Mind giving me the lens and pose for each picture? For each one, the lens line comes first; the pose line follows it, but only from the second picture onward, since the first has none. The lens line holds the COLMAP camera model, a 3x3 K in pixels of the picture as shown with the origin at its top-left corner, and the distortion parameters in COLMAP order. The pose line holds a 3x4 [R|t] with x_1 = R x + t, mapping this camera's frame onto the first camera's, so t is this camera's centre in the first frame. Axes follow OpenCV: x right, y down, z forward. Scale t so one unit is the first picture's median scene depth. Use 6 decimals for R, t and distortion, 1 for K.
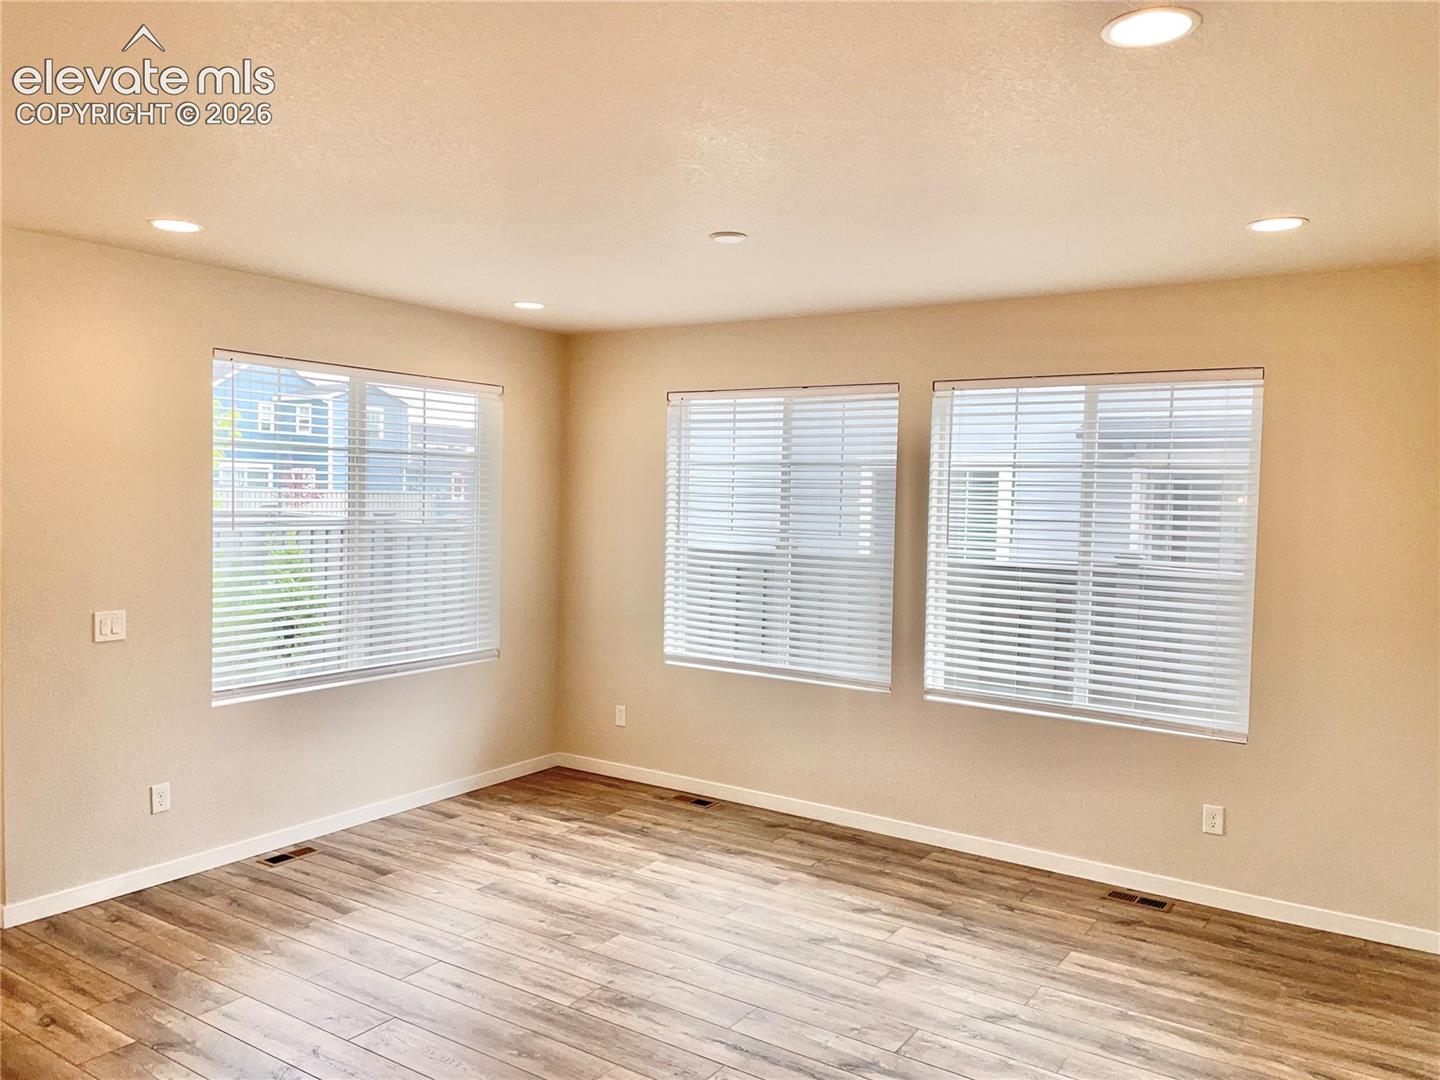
lens RADIAL K [[1081.6, 0, 723.4], [0, 1081.6, 540.1], [0, 0, 1]] dist [0.100561, -0.124192]
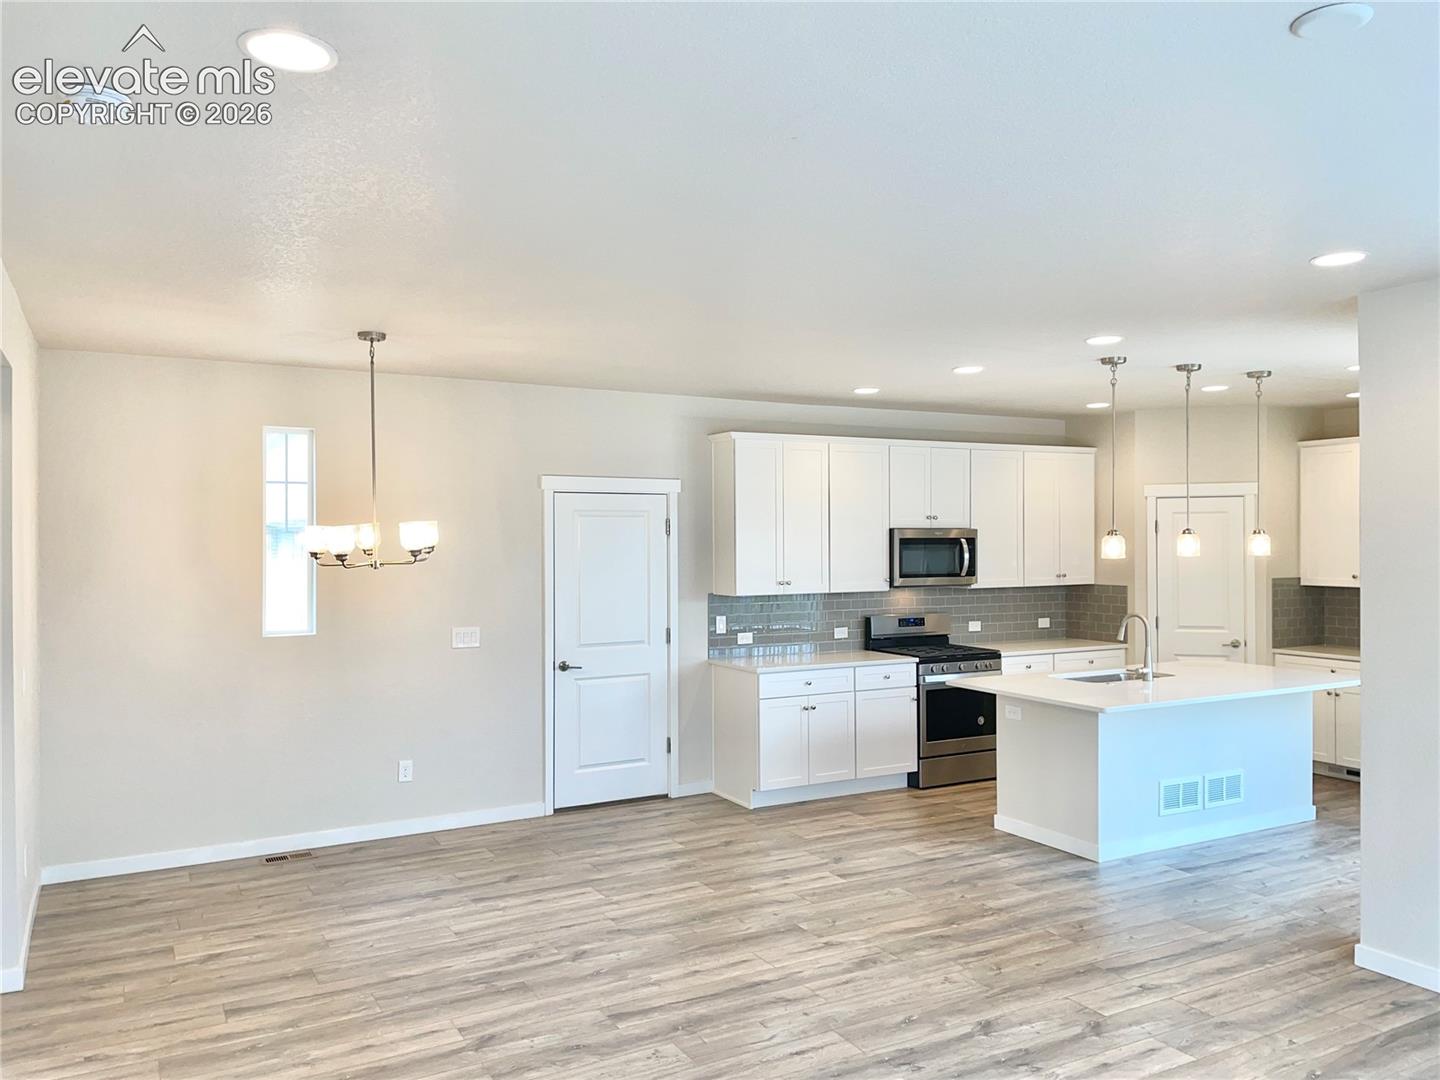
lens RADIAL K [[1081.6, 0, 723.4], [0, 1081.6, 540.1], [0, 0, 1]] dist [0.100561, -0.124192]
pose [[-0.458186, -0.021226, -0.888603, 0.492183], [-0.047517, 0.998870, 0.000641, -0.017890], [0.887585, 0.042517, -0.458677, 0.825212]]
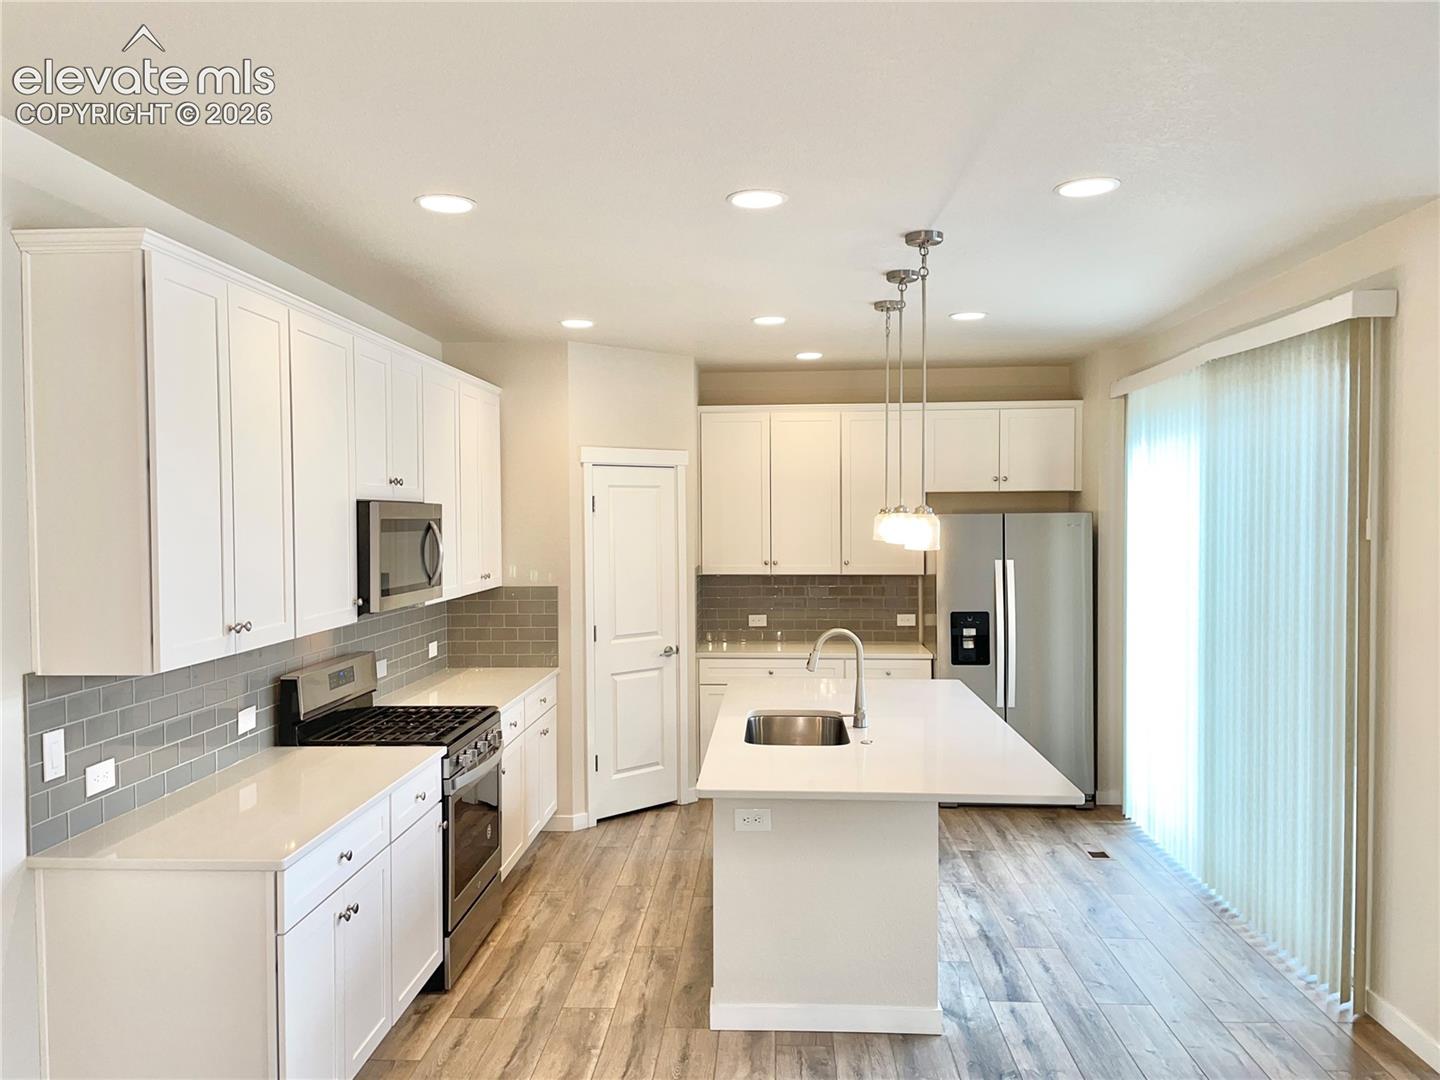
lens RADIAL K [[1081.6, 0, 723.4], [0, 1081.6, 540.1], [0, 0, 1]] dist [0.100561, -0.124192]
pose [[0.509606, -0.008659, -0.860364, -0.203531], [-0.021542, 0.999508, -0.022819, -0.002972], [0.860138, 0.030162, 0.509168, 0.122085]]
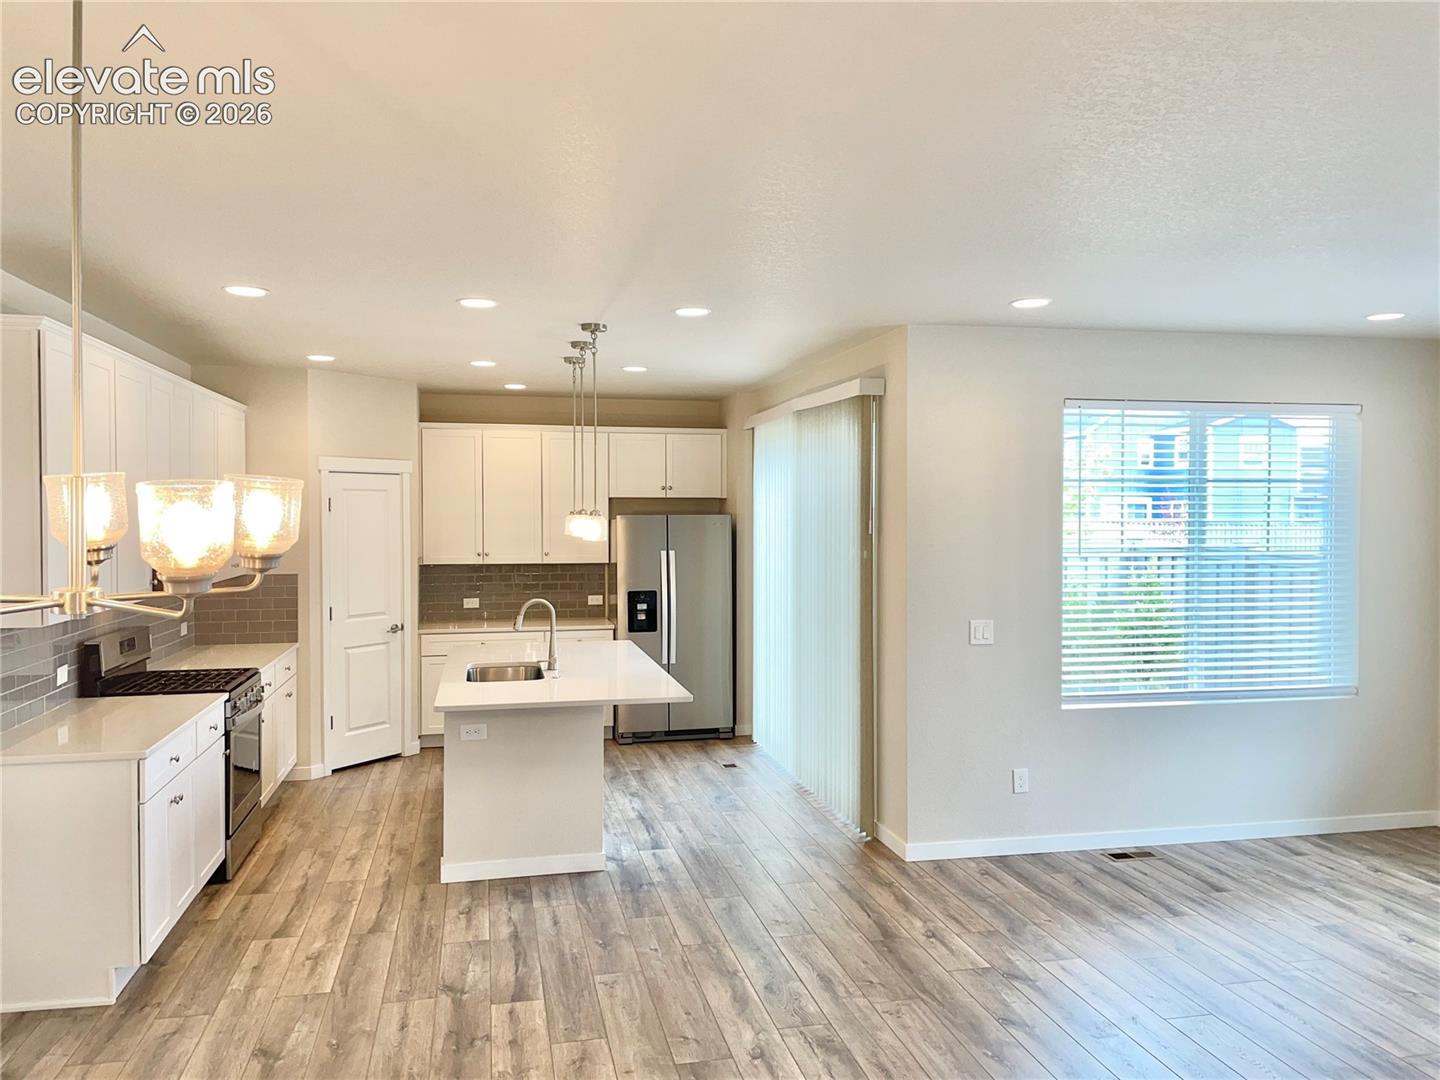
lens RADIAL K [[1081.6, 0, 723.4], [0, 1081.6, 540.1], [0, 0, 1]] dist [0.100561, -0.124192]
pose [[0.719253, -0.007290, -0.694710, 0.078173], [-0.014675, 0.999562, -0.025682, 0.009423], [0.694594, 0.028667, 0.718831, -0.075423]]
